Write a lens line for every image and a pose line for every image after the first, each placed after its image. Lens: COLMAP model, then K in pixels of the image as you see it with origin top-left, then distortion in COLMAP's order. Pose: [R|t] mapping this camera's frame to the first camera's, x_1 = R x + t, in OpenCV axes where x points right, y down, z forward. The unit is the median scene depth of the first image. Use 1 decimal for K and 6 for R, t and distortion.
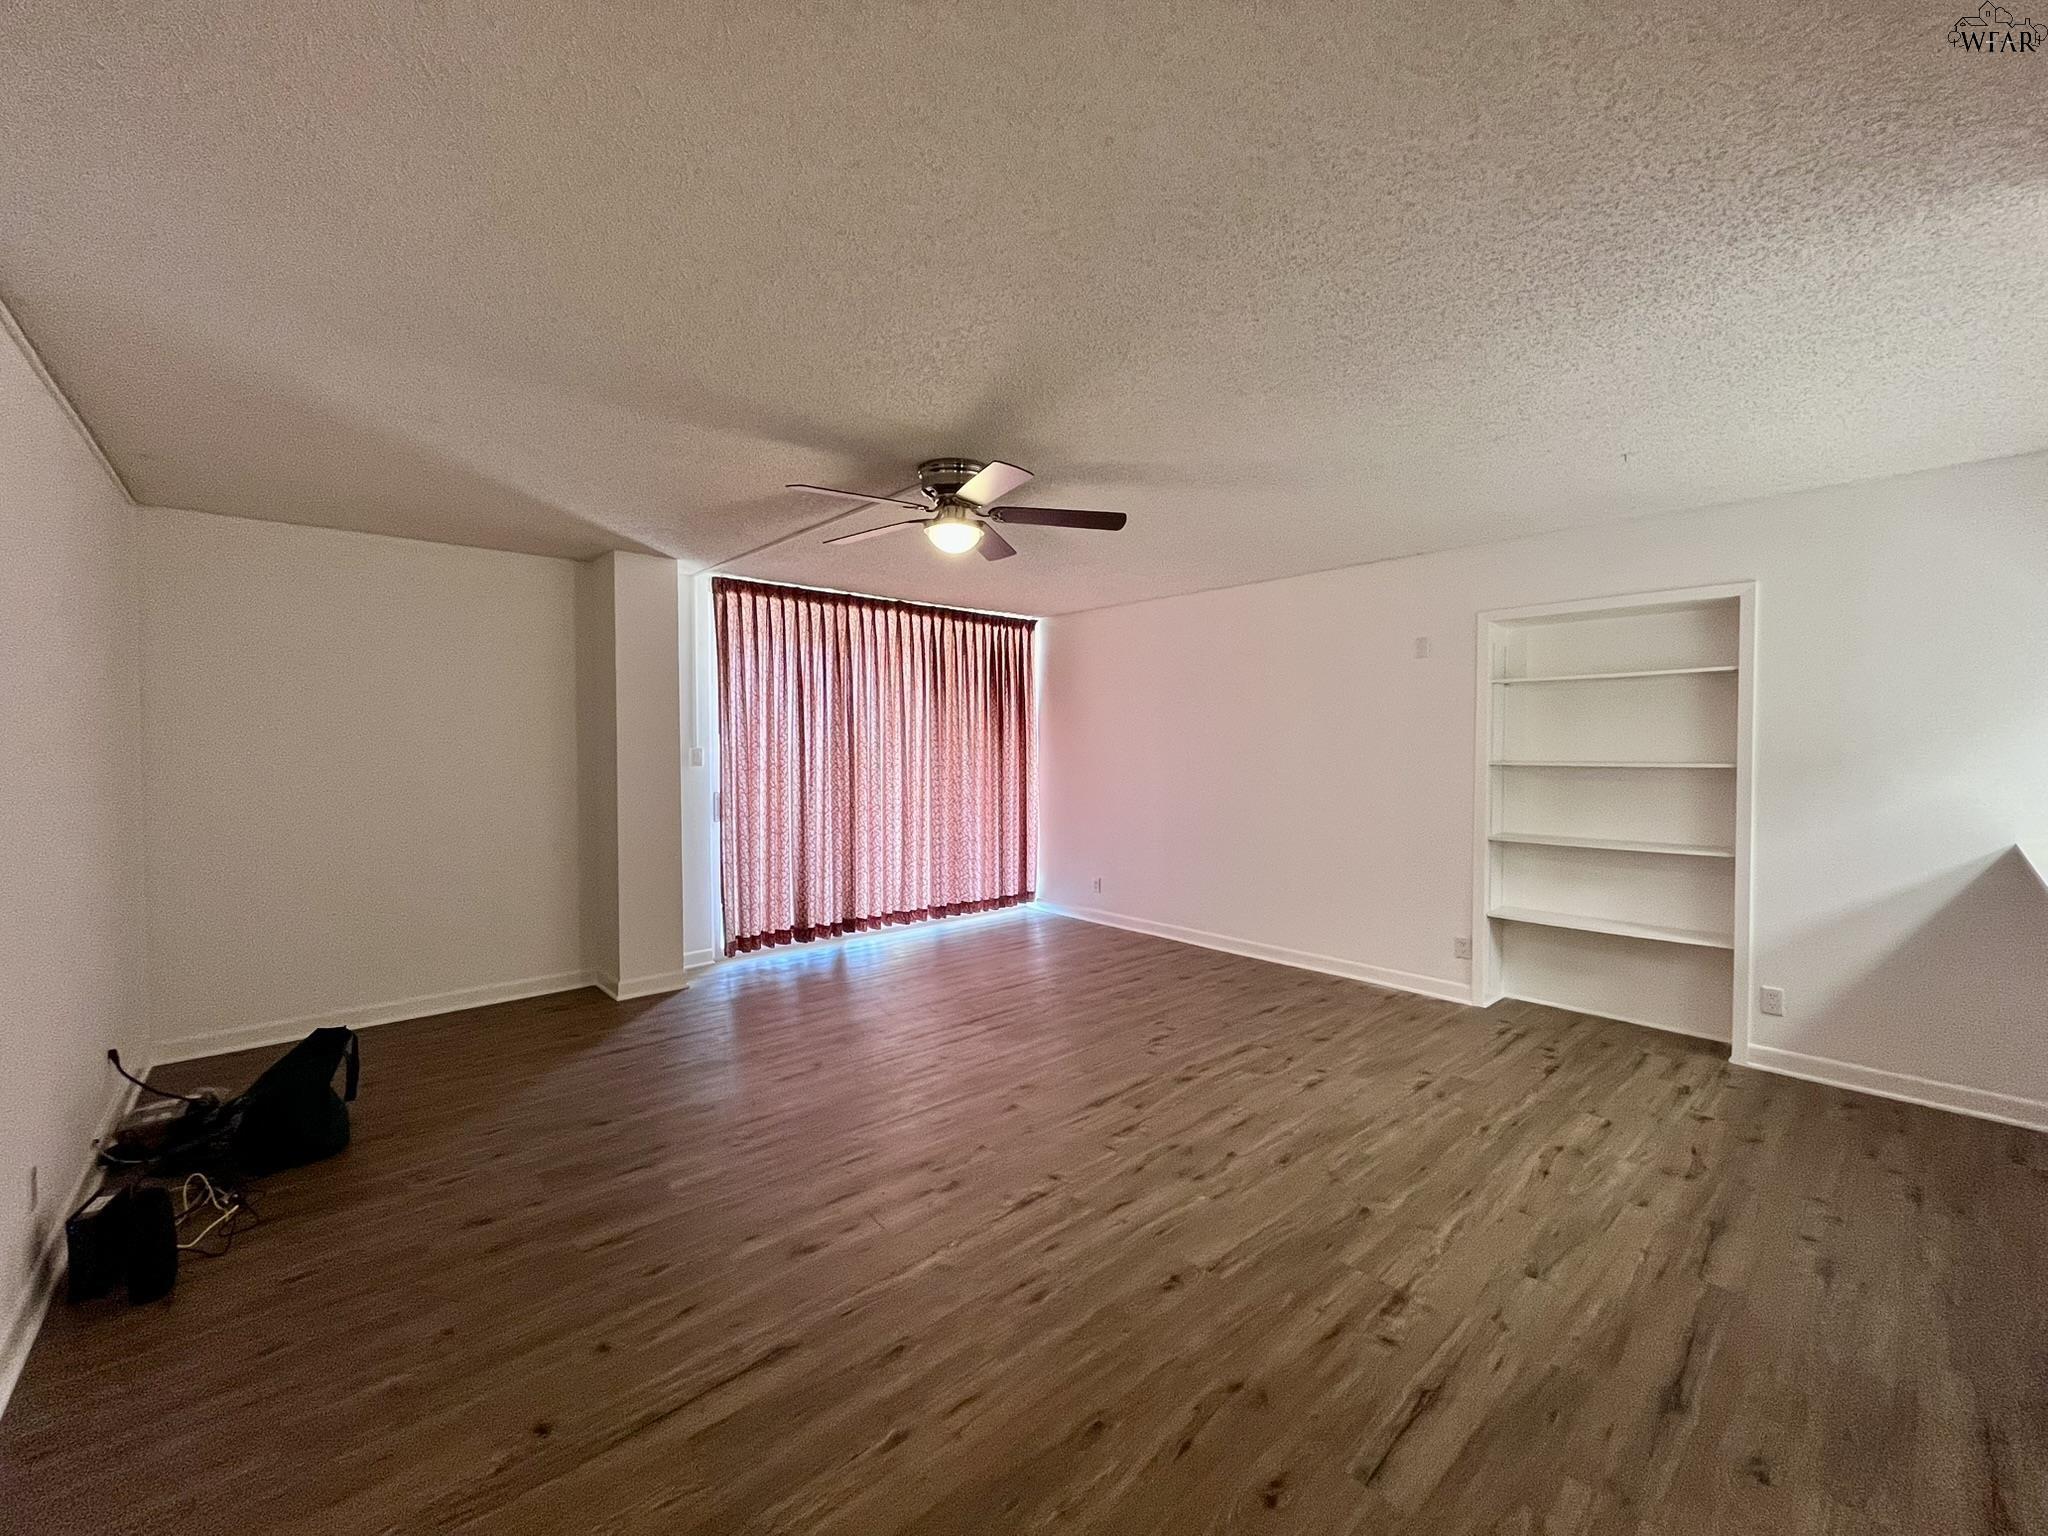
lens RADIAL K [[823.0, 0, 1024.0], [0, 823.0, 768.0], [0, 0, 1]] dist [-0.000317, 0.000079]
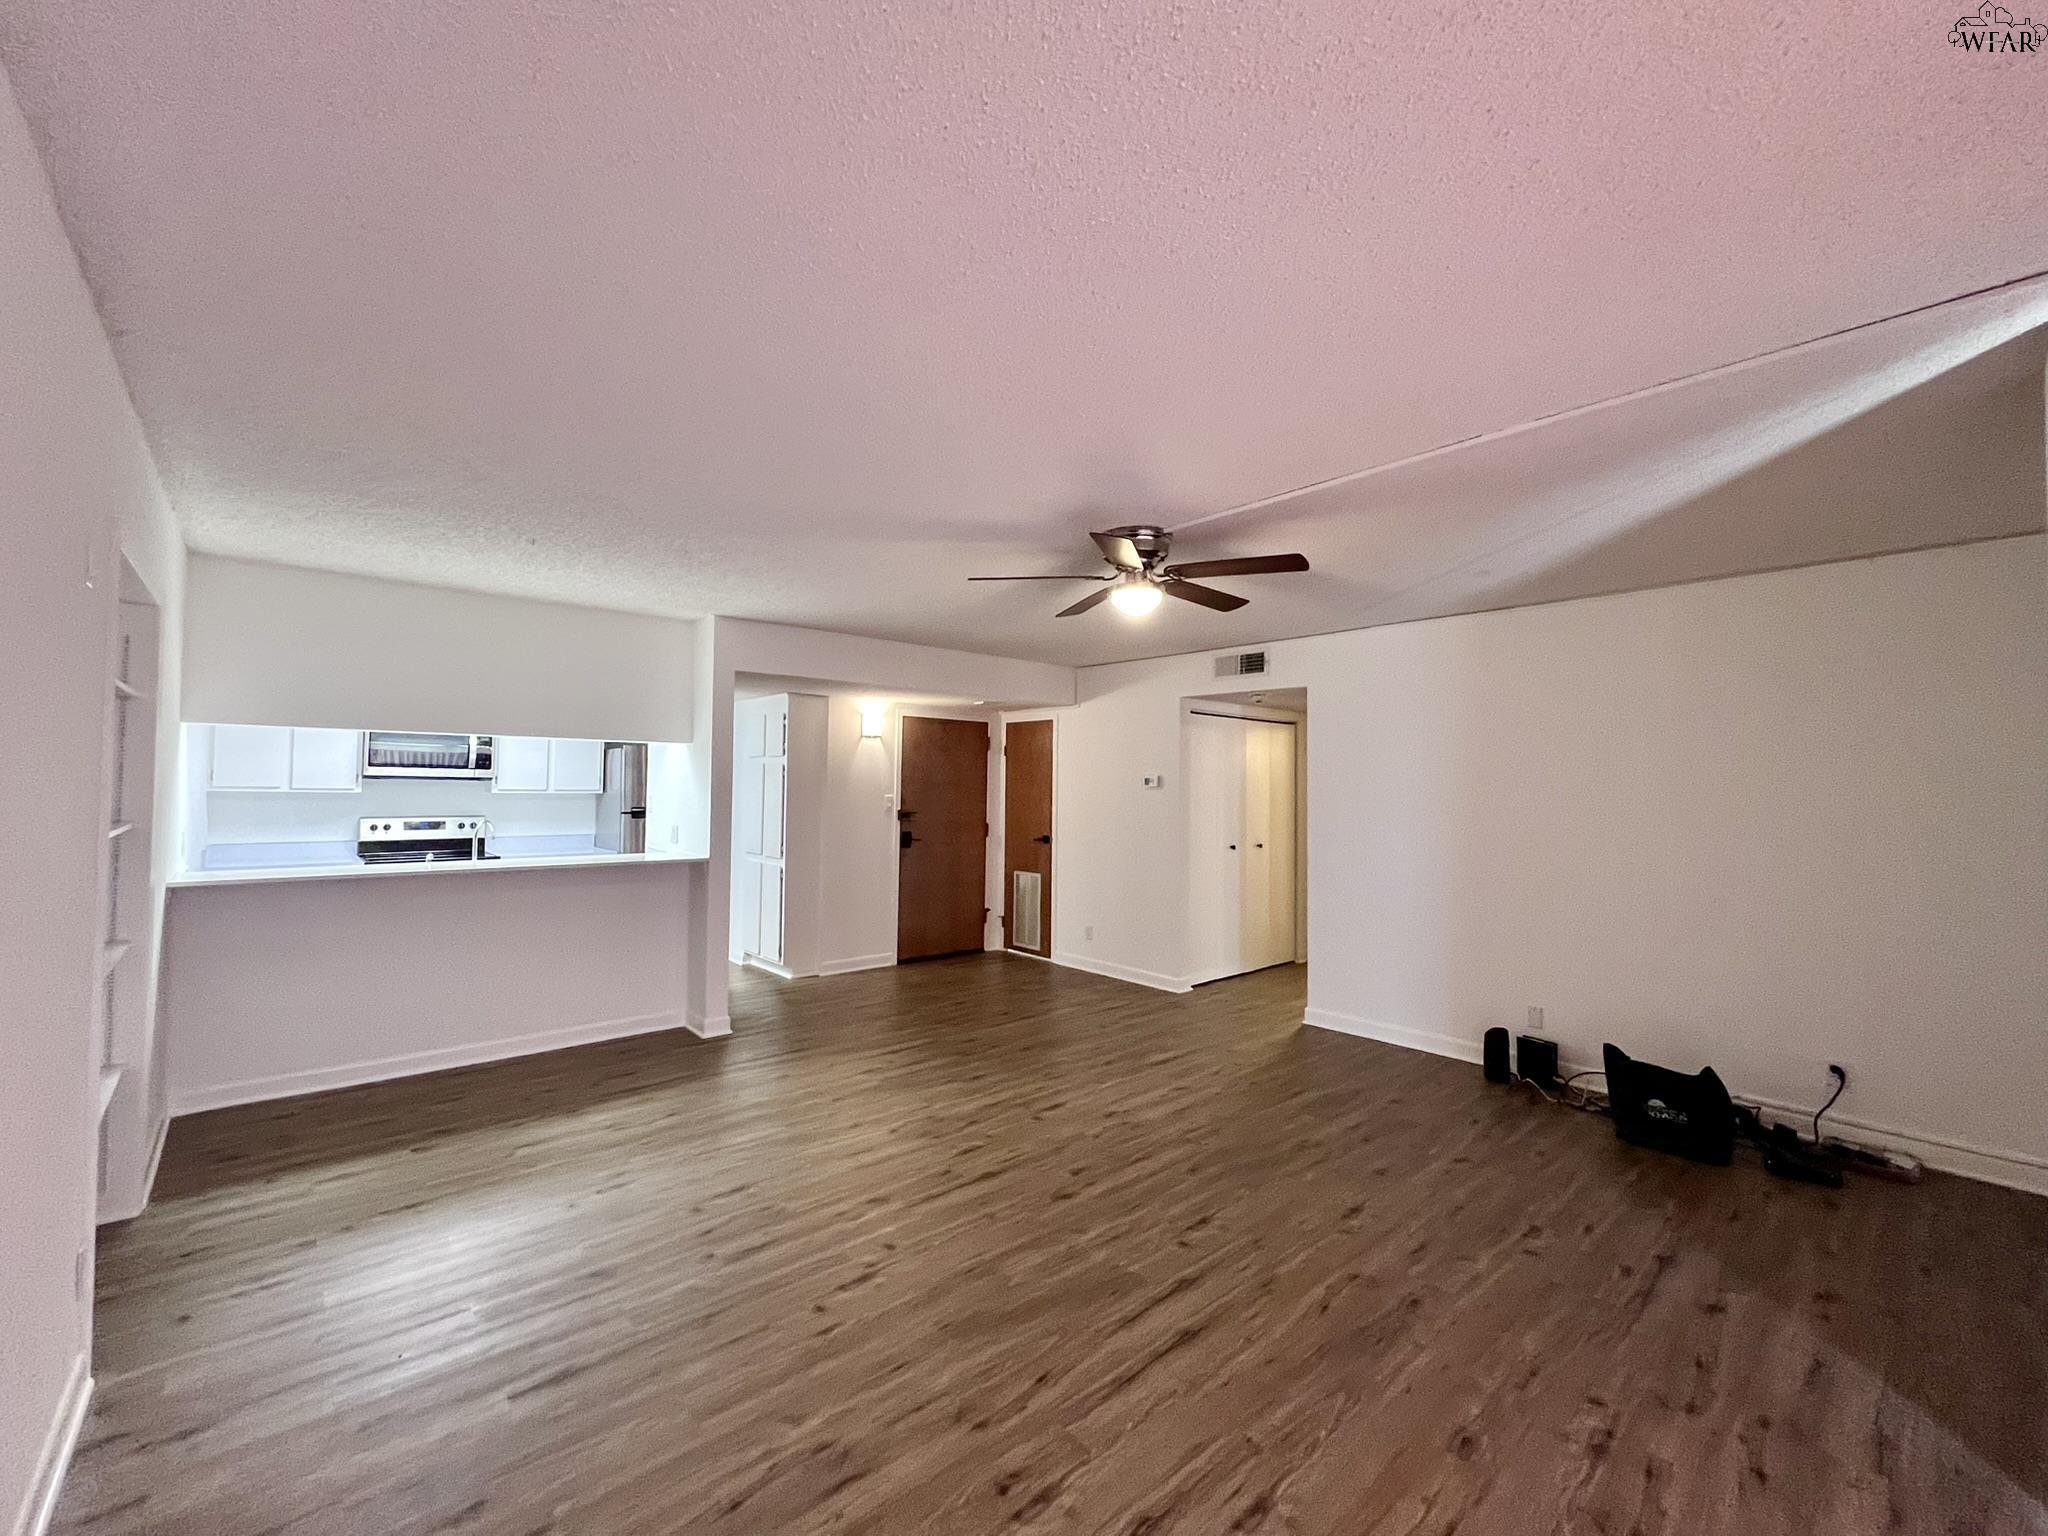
lens RADIAL K [[836.6, 0, 1024.0], [0, 836.6, 768.0], [0, 0, 1]] dist [-0.001587, 0.000152]
pose [[-0.999946, -0.009133, 0.004899, 0.033460], [-0.009099, 0.999935, 0.006897, -0.053231], [-0.004962, 0.006853, -0.999964, 1.395764]]
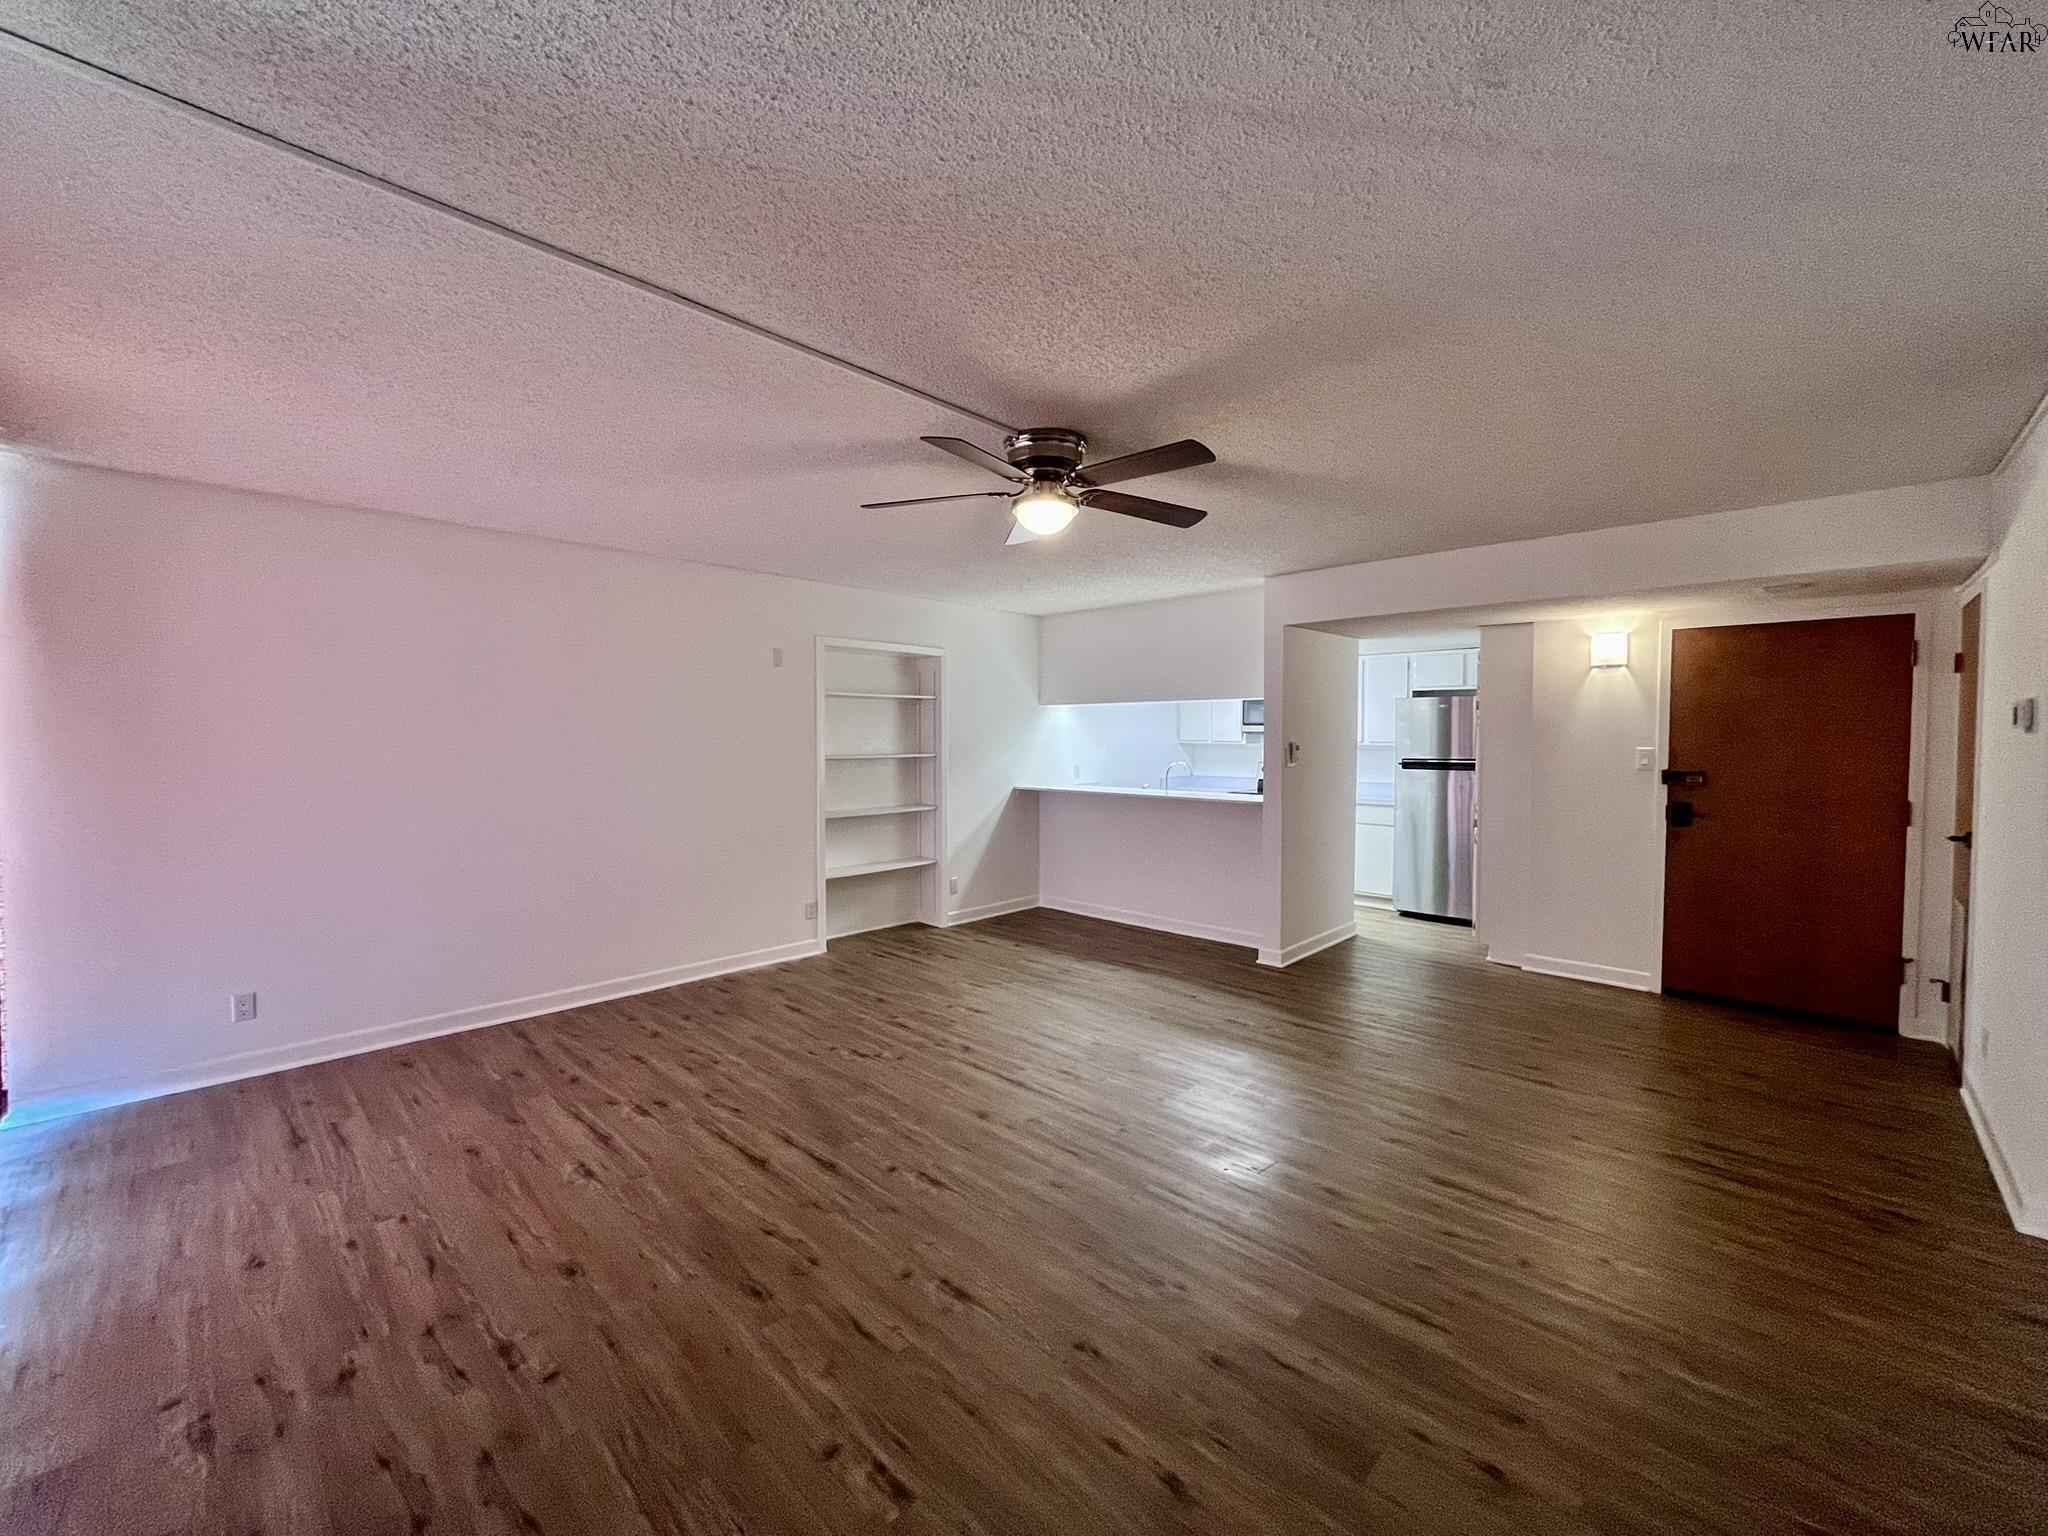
lens RADIAL K [[823.0, 0, 1024.0], [0, 823.0, 768.0], [0, 0, 1]] dist [-0.000317, 0.000079]
pose [[-0.075618, -0.036251, 0.996478, -0.674959], [0.029038, 0.998835, 0.038540, -0.028069], [-0.996714, 0.031850, -0.074478, 0.748938]]
